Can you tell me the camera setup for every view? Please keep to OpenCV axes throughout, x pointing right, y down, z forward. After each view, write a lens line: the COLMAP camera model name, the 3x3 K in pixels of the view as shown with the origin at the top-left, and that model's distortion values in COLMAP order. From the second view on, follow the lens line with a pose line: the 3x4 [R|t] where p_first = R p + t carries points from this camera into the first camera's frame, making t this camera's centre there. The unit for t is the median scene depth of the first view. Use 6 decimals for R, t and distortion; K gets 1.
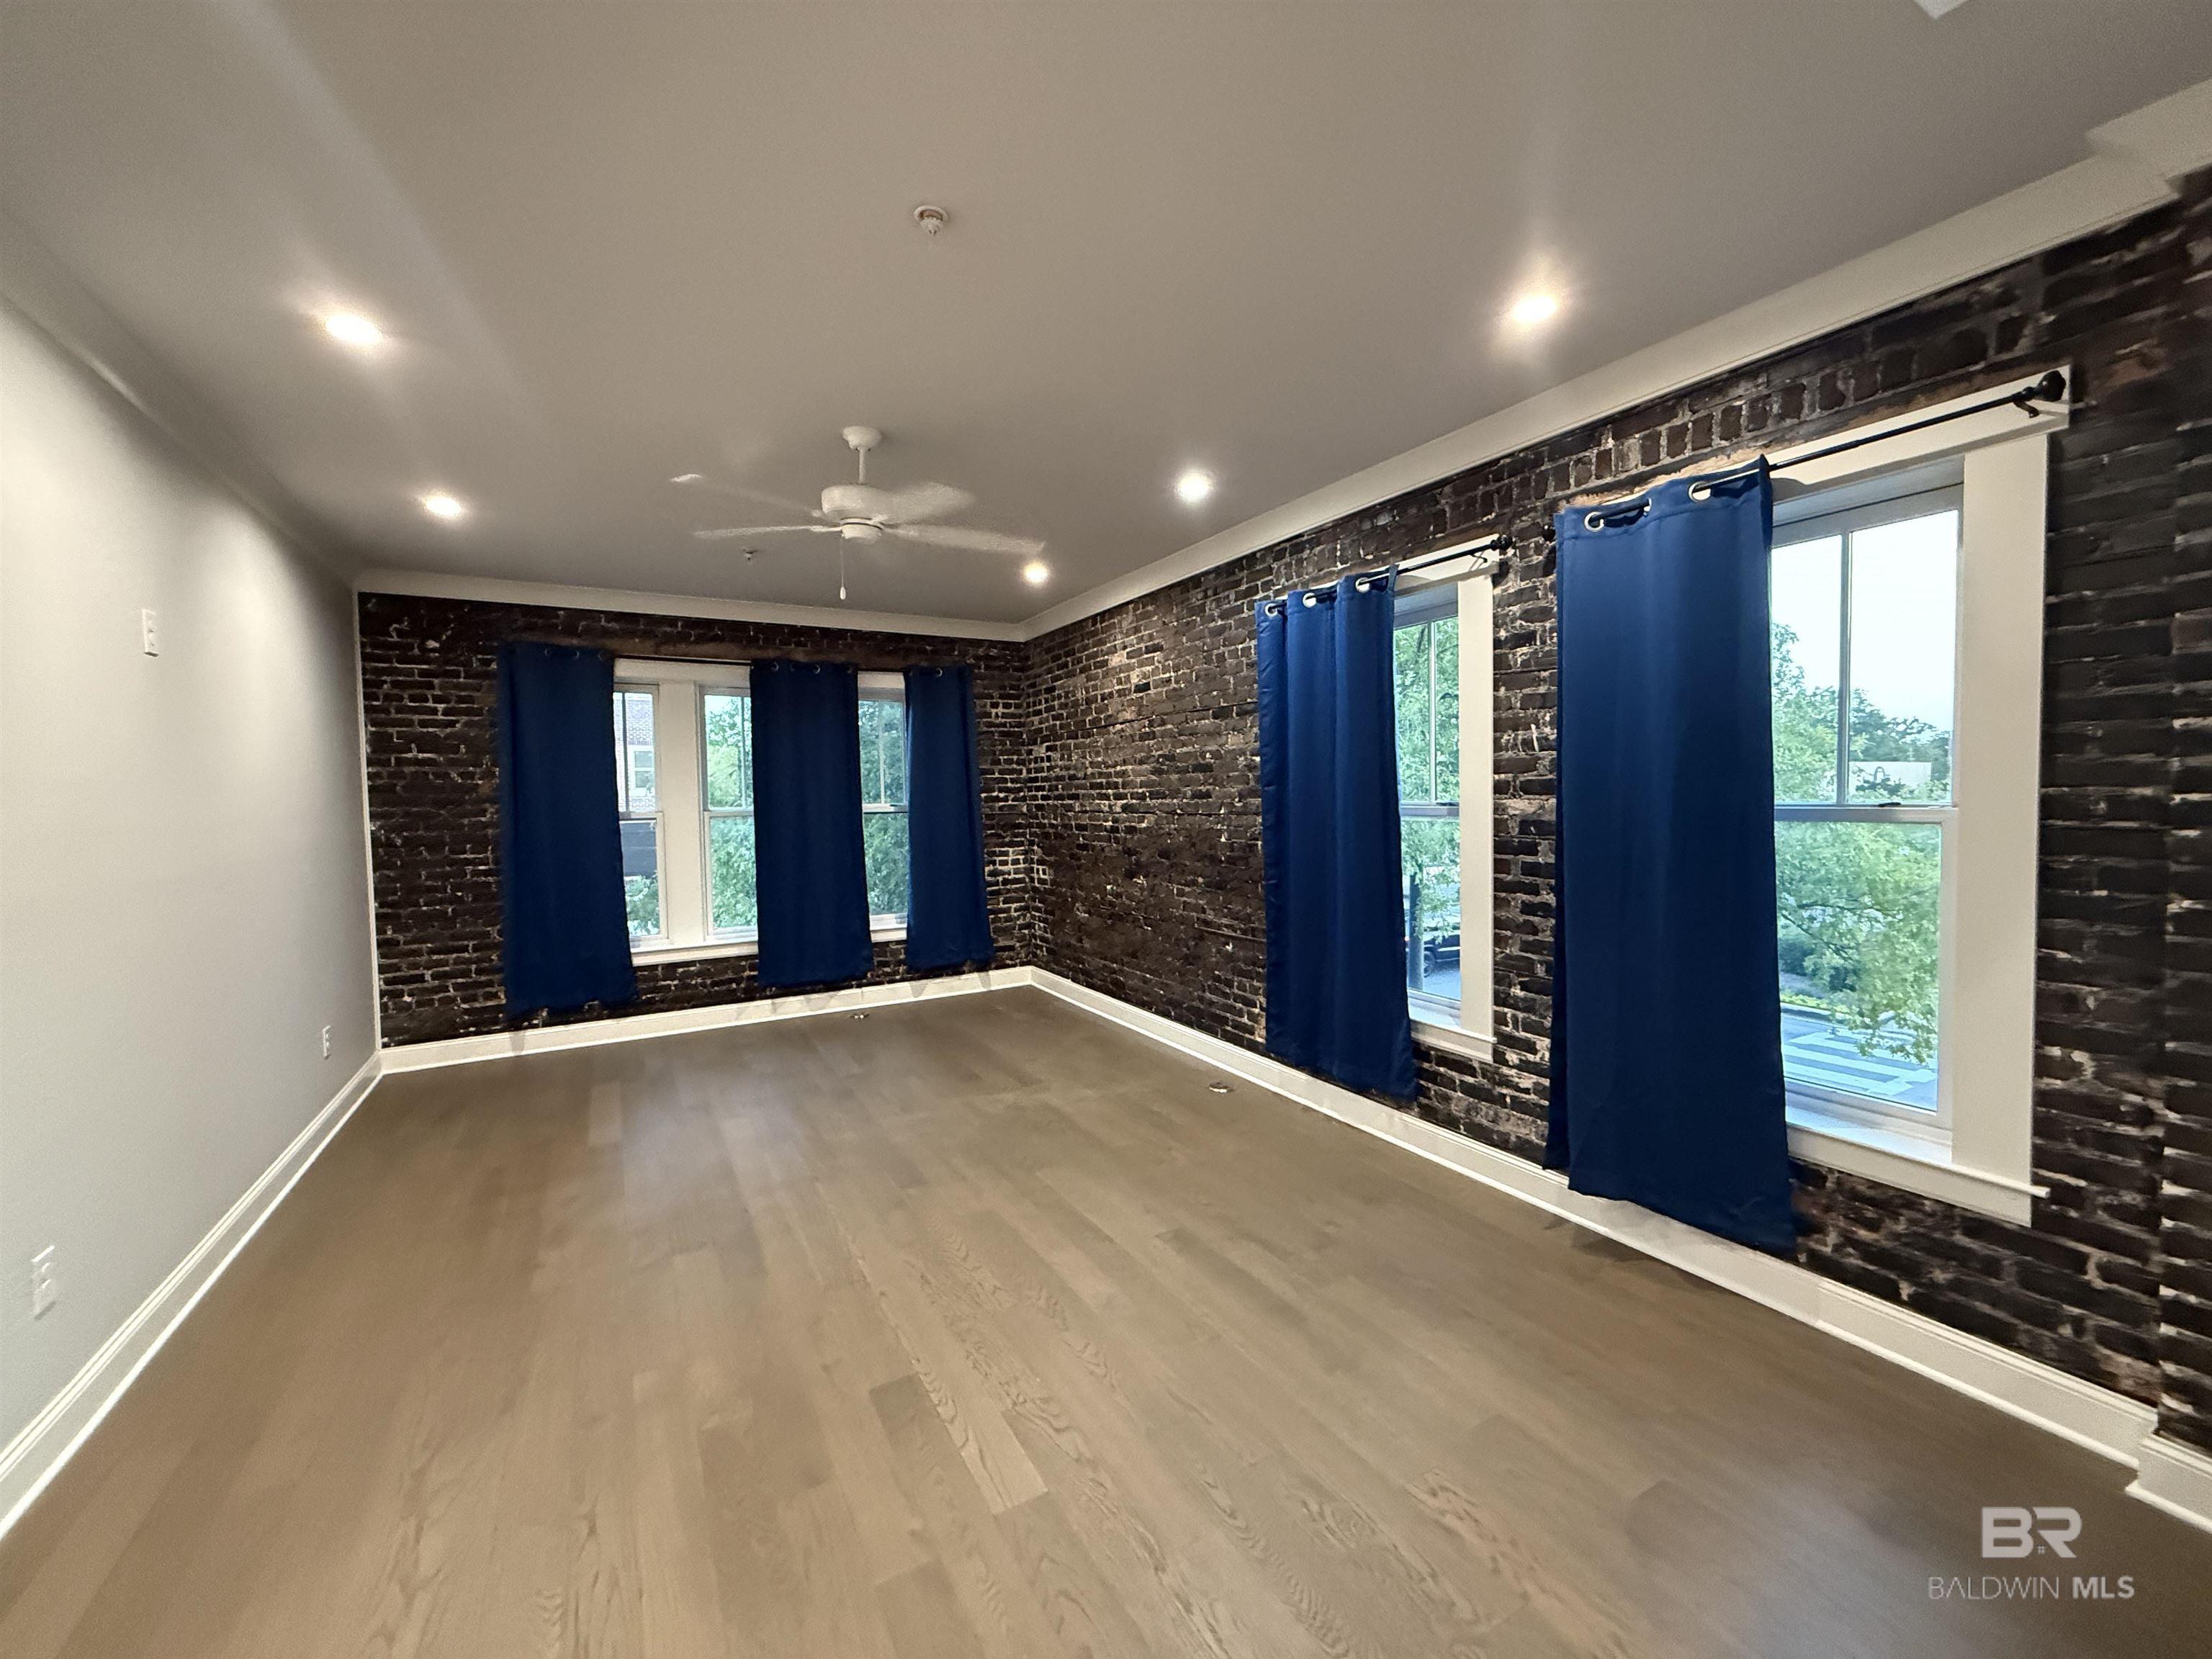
lens RADIAL K [[881.1, 0, 1095.6], [0, 881.1, 829.4], [0, 0, 1]] dist [0.000829, -0.000437]
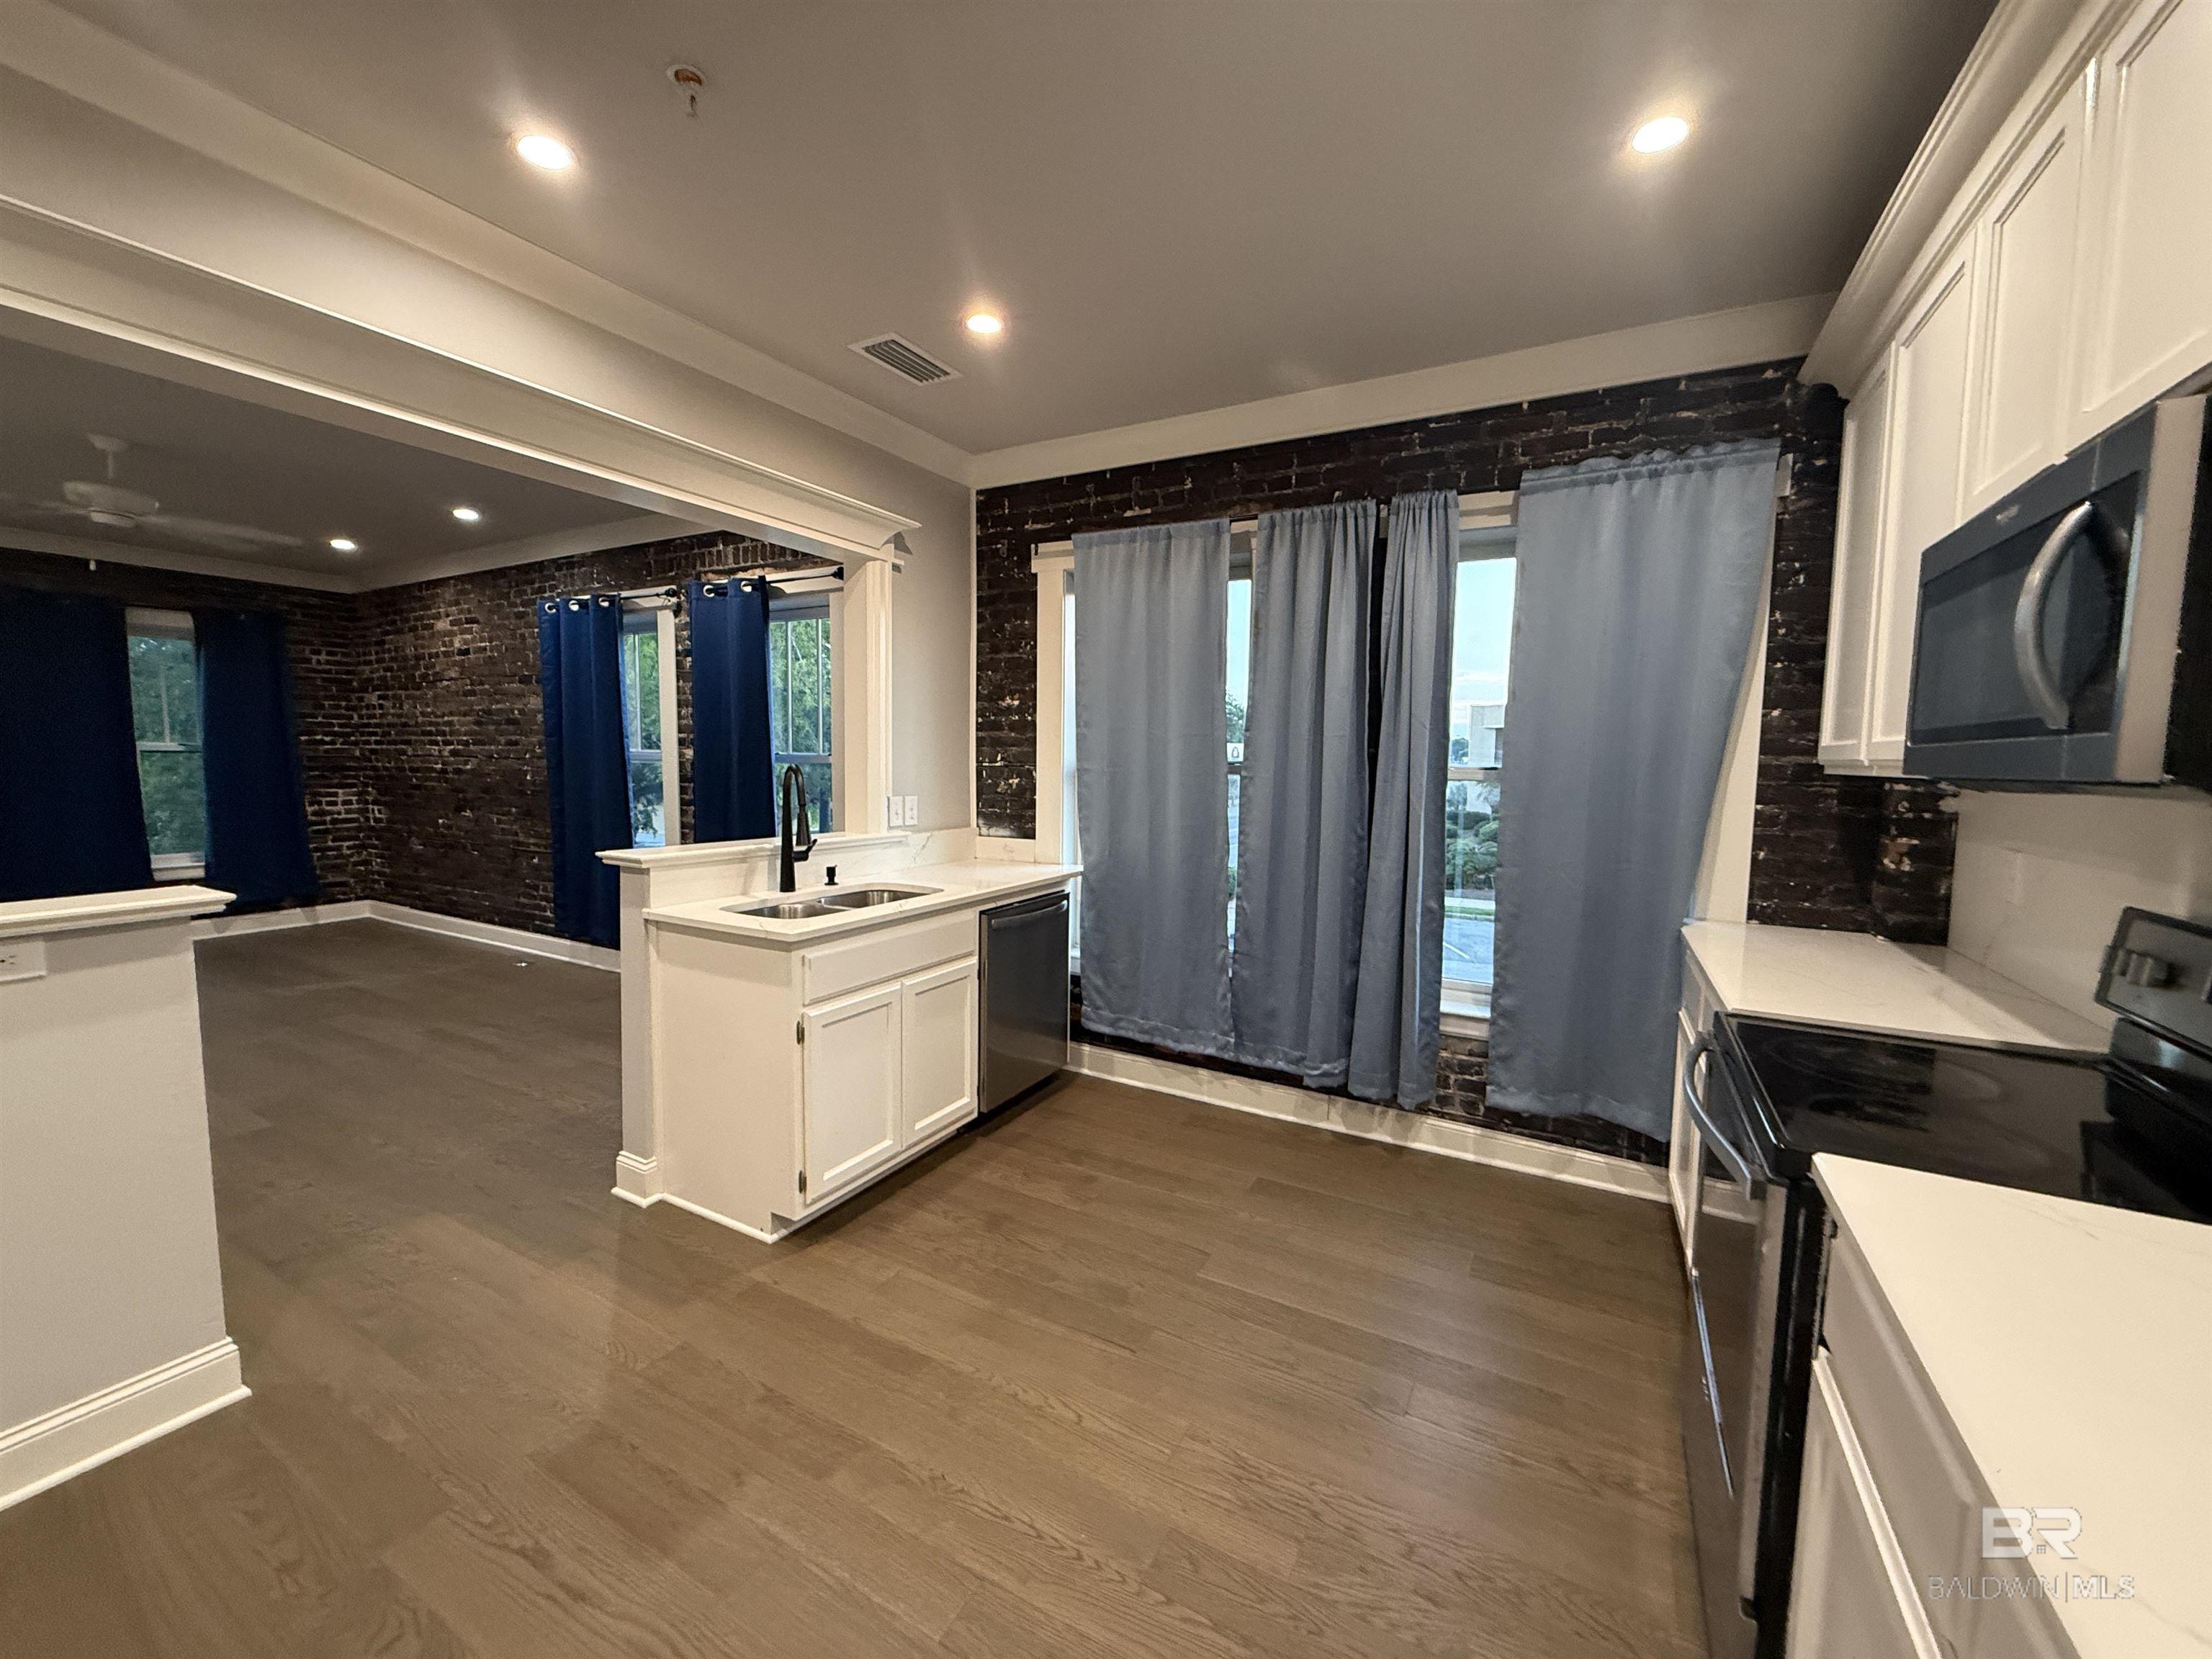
lens RADIAL K [[881.1, 0, 1095.6], [0, 881.1, 829.4], [0, 0, 1]] dist [0.000829, -0.000437]
pose [[0.851426, -0.014066, 0.524287, 0.144151], [-0.007602, 0.999204, 0.039153, 0.025162], [-0.524420, -0.037322, 0.850641, -0.451219]]
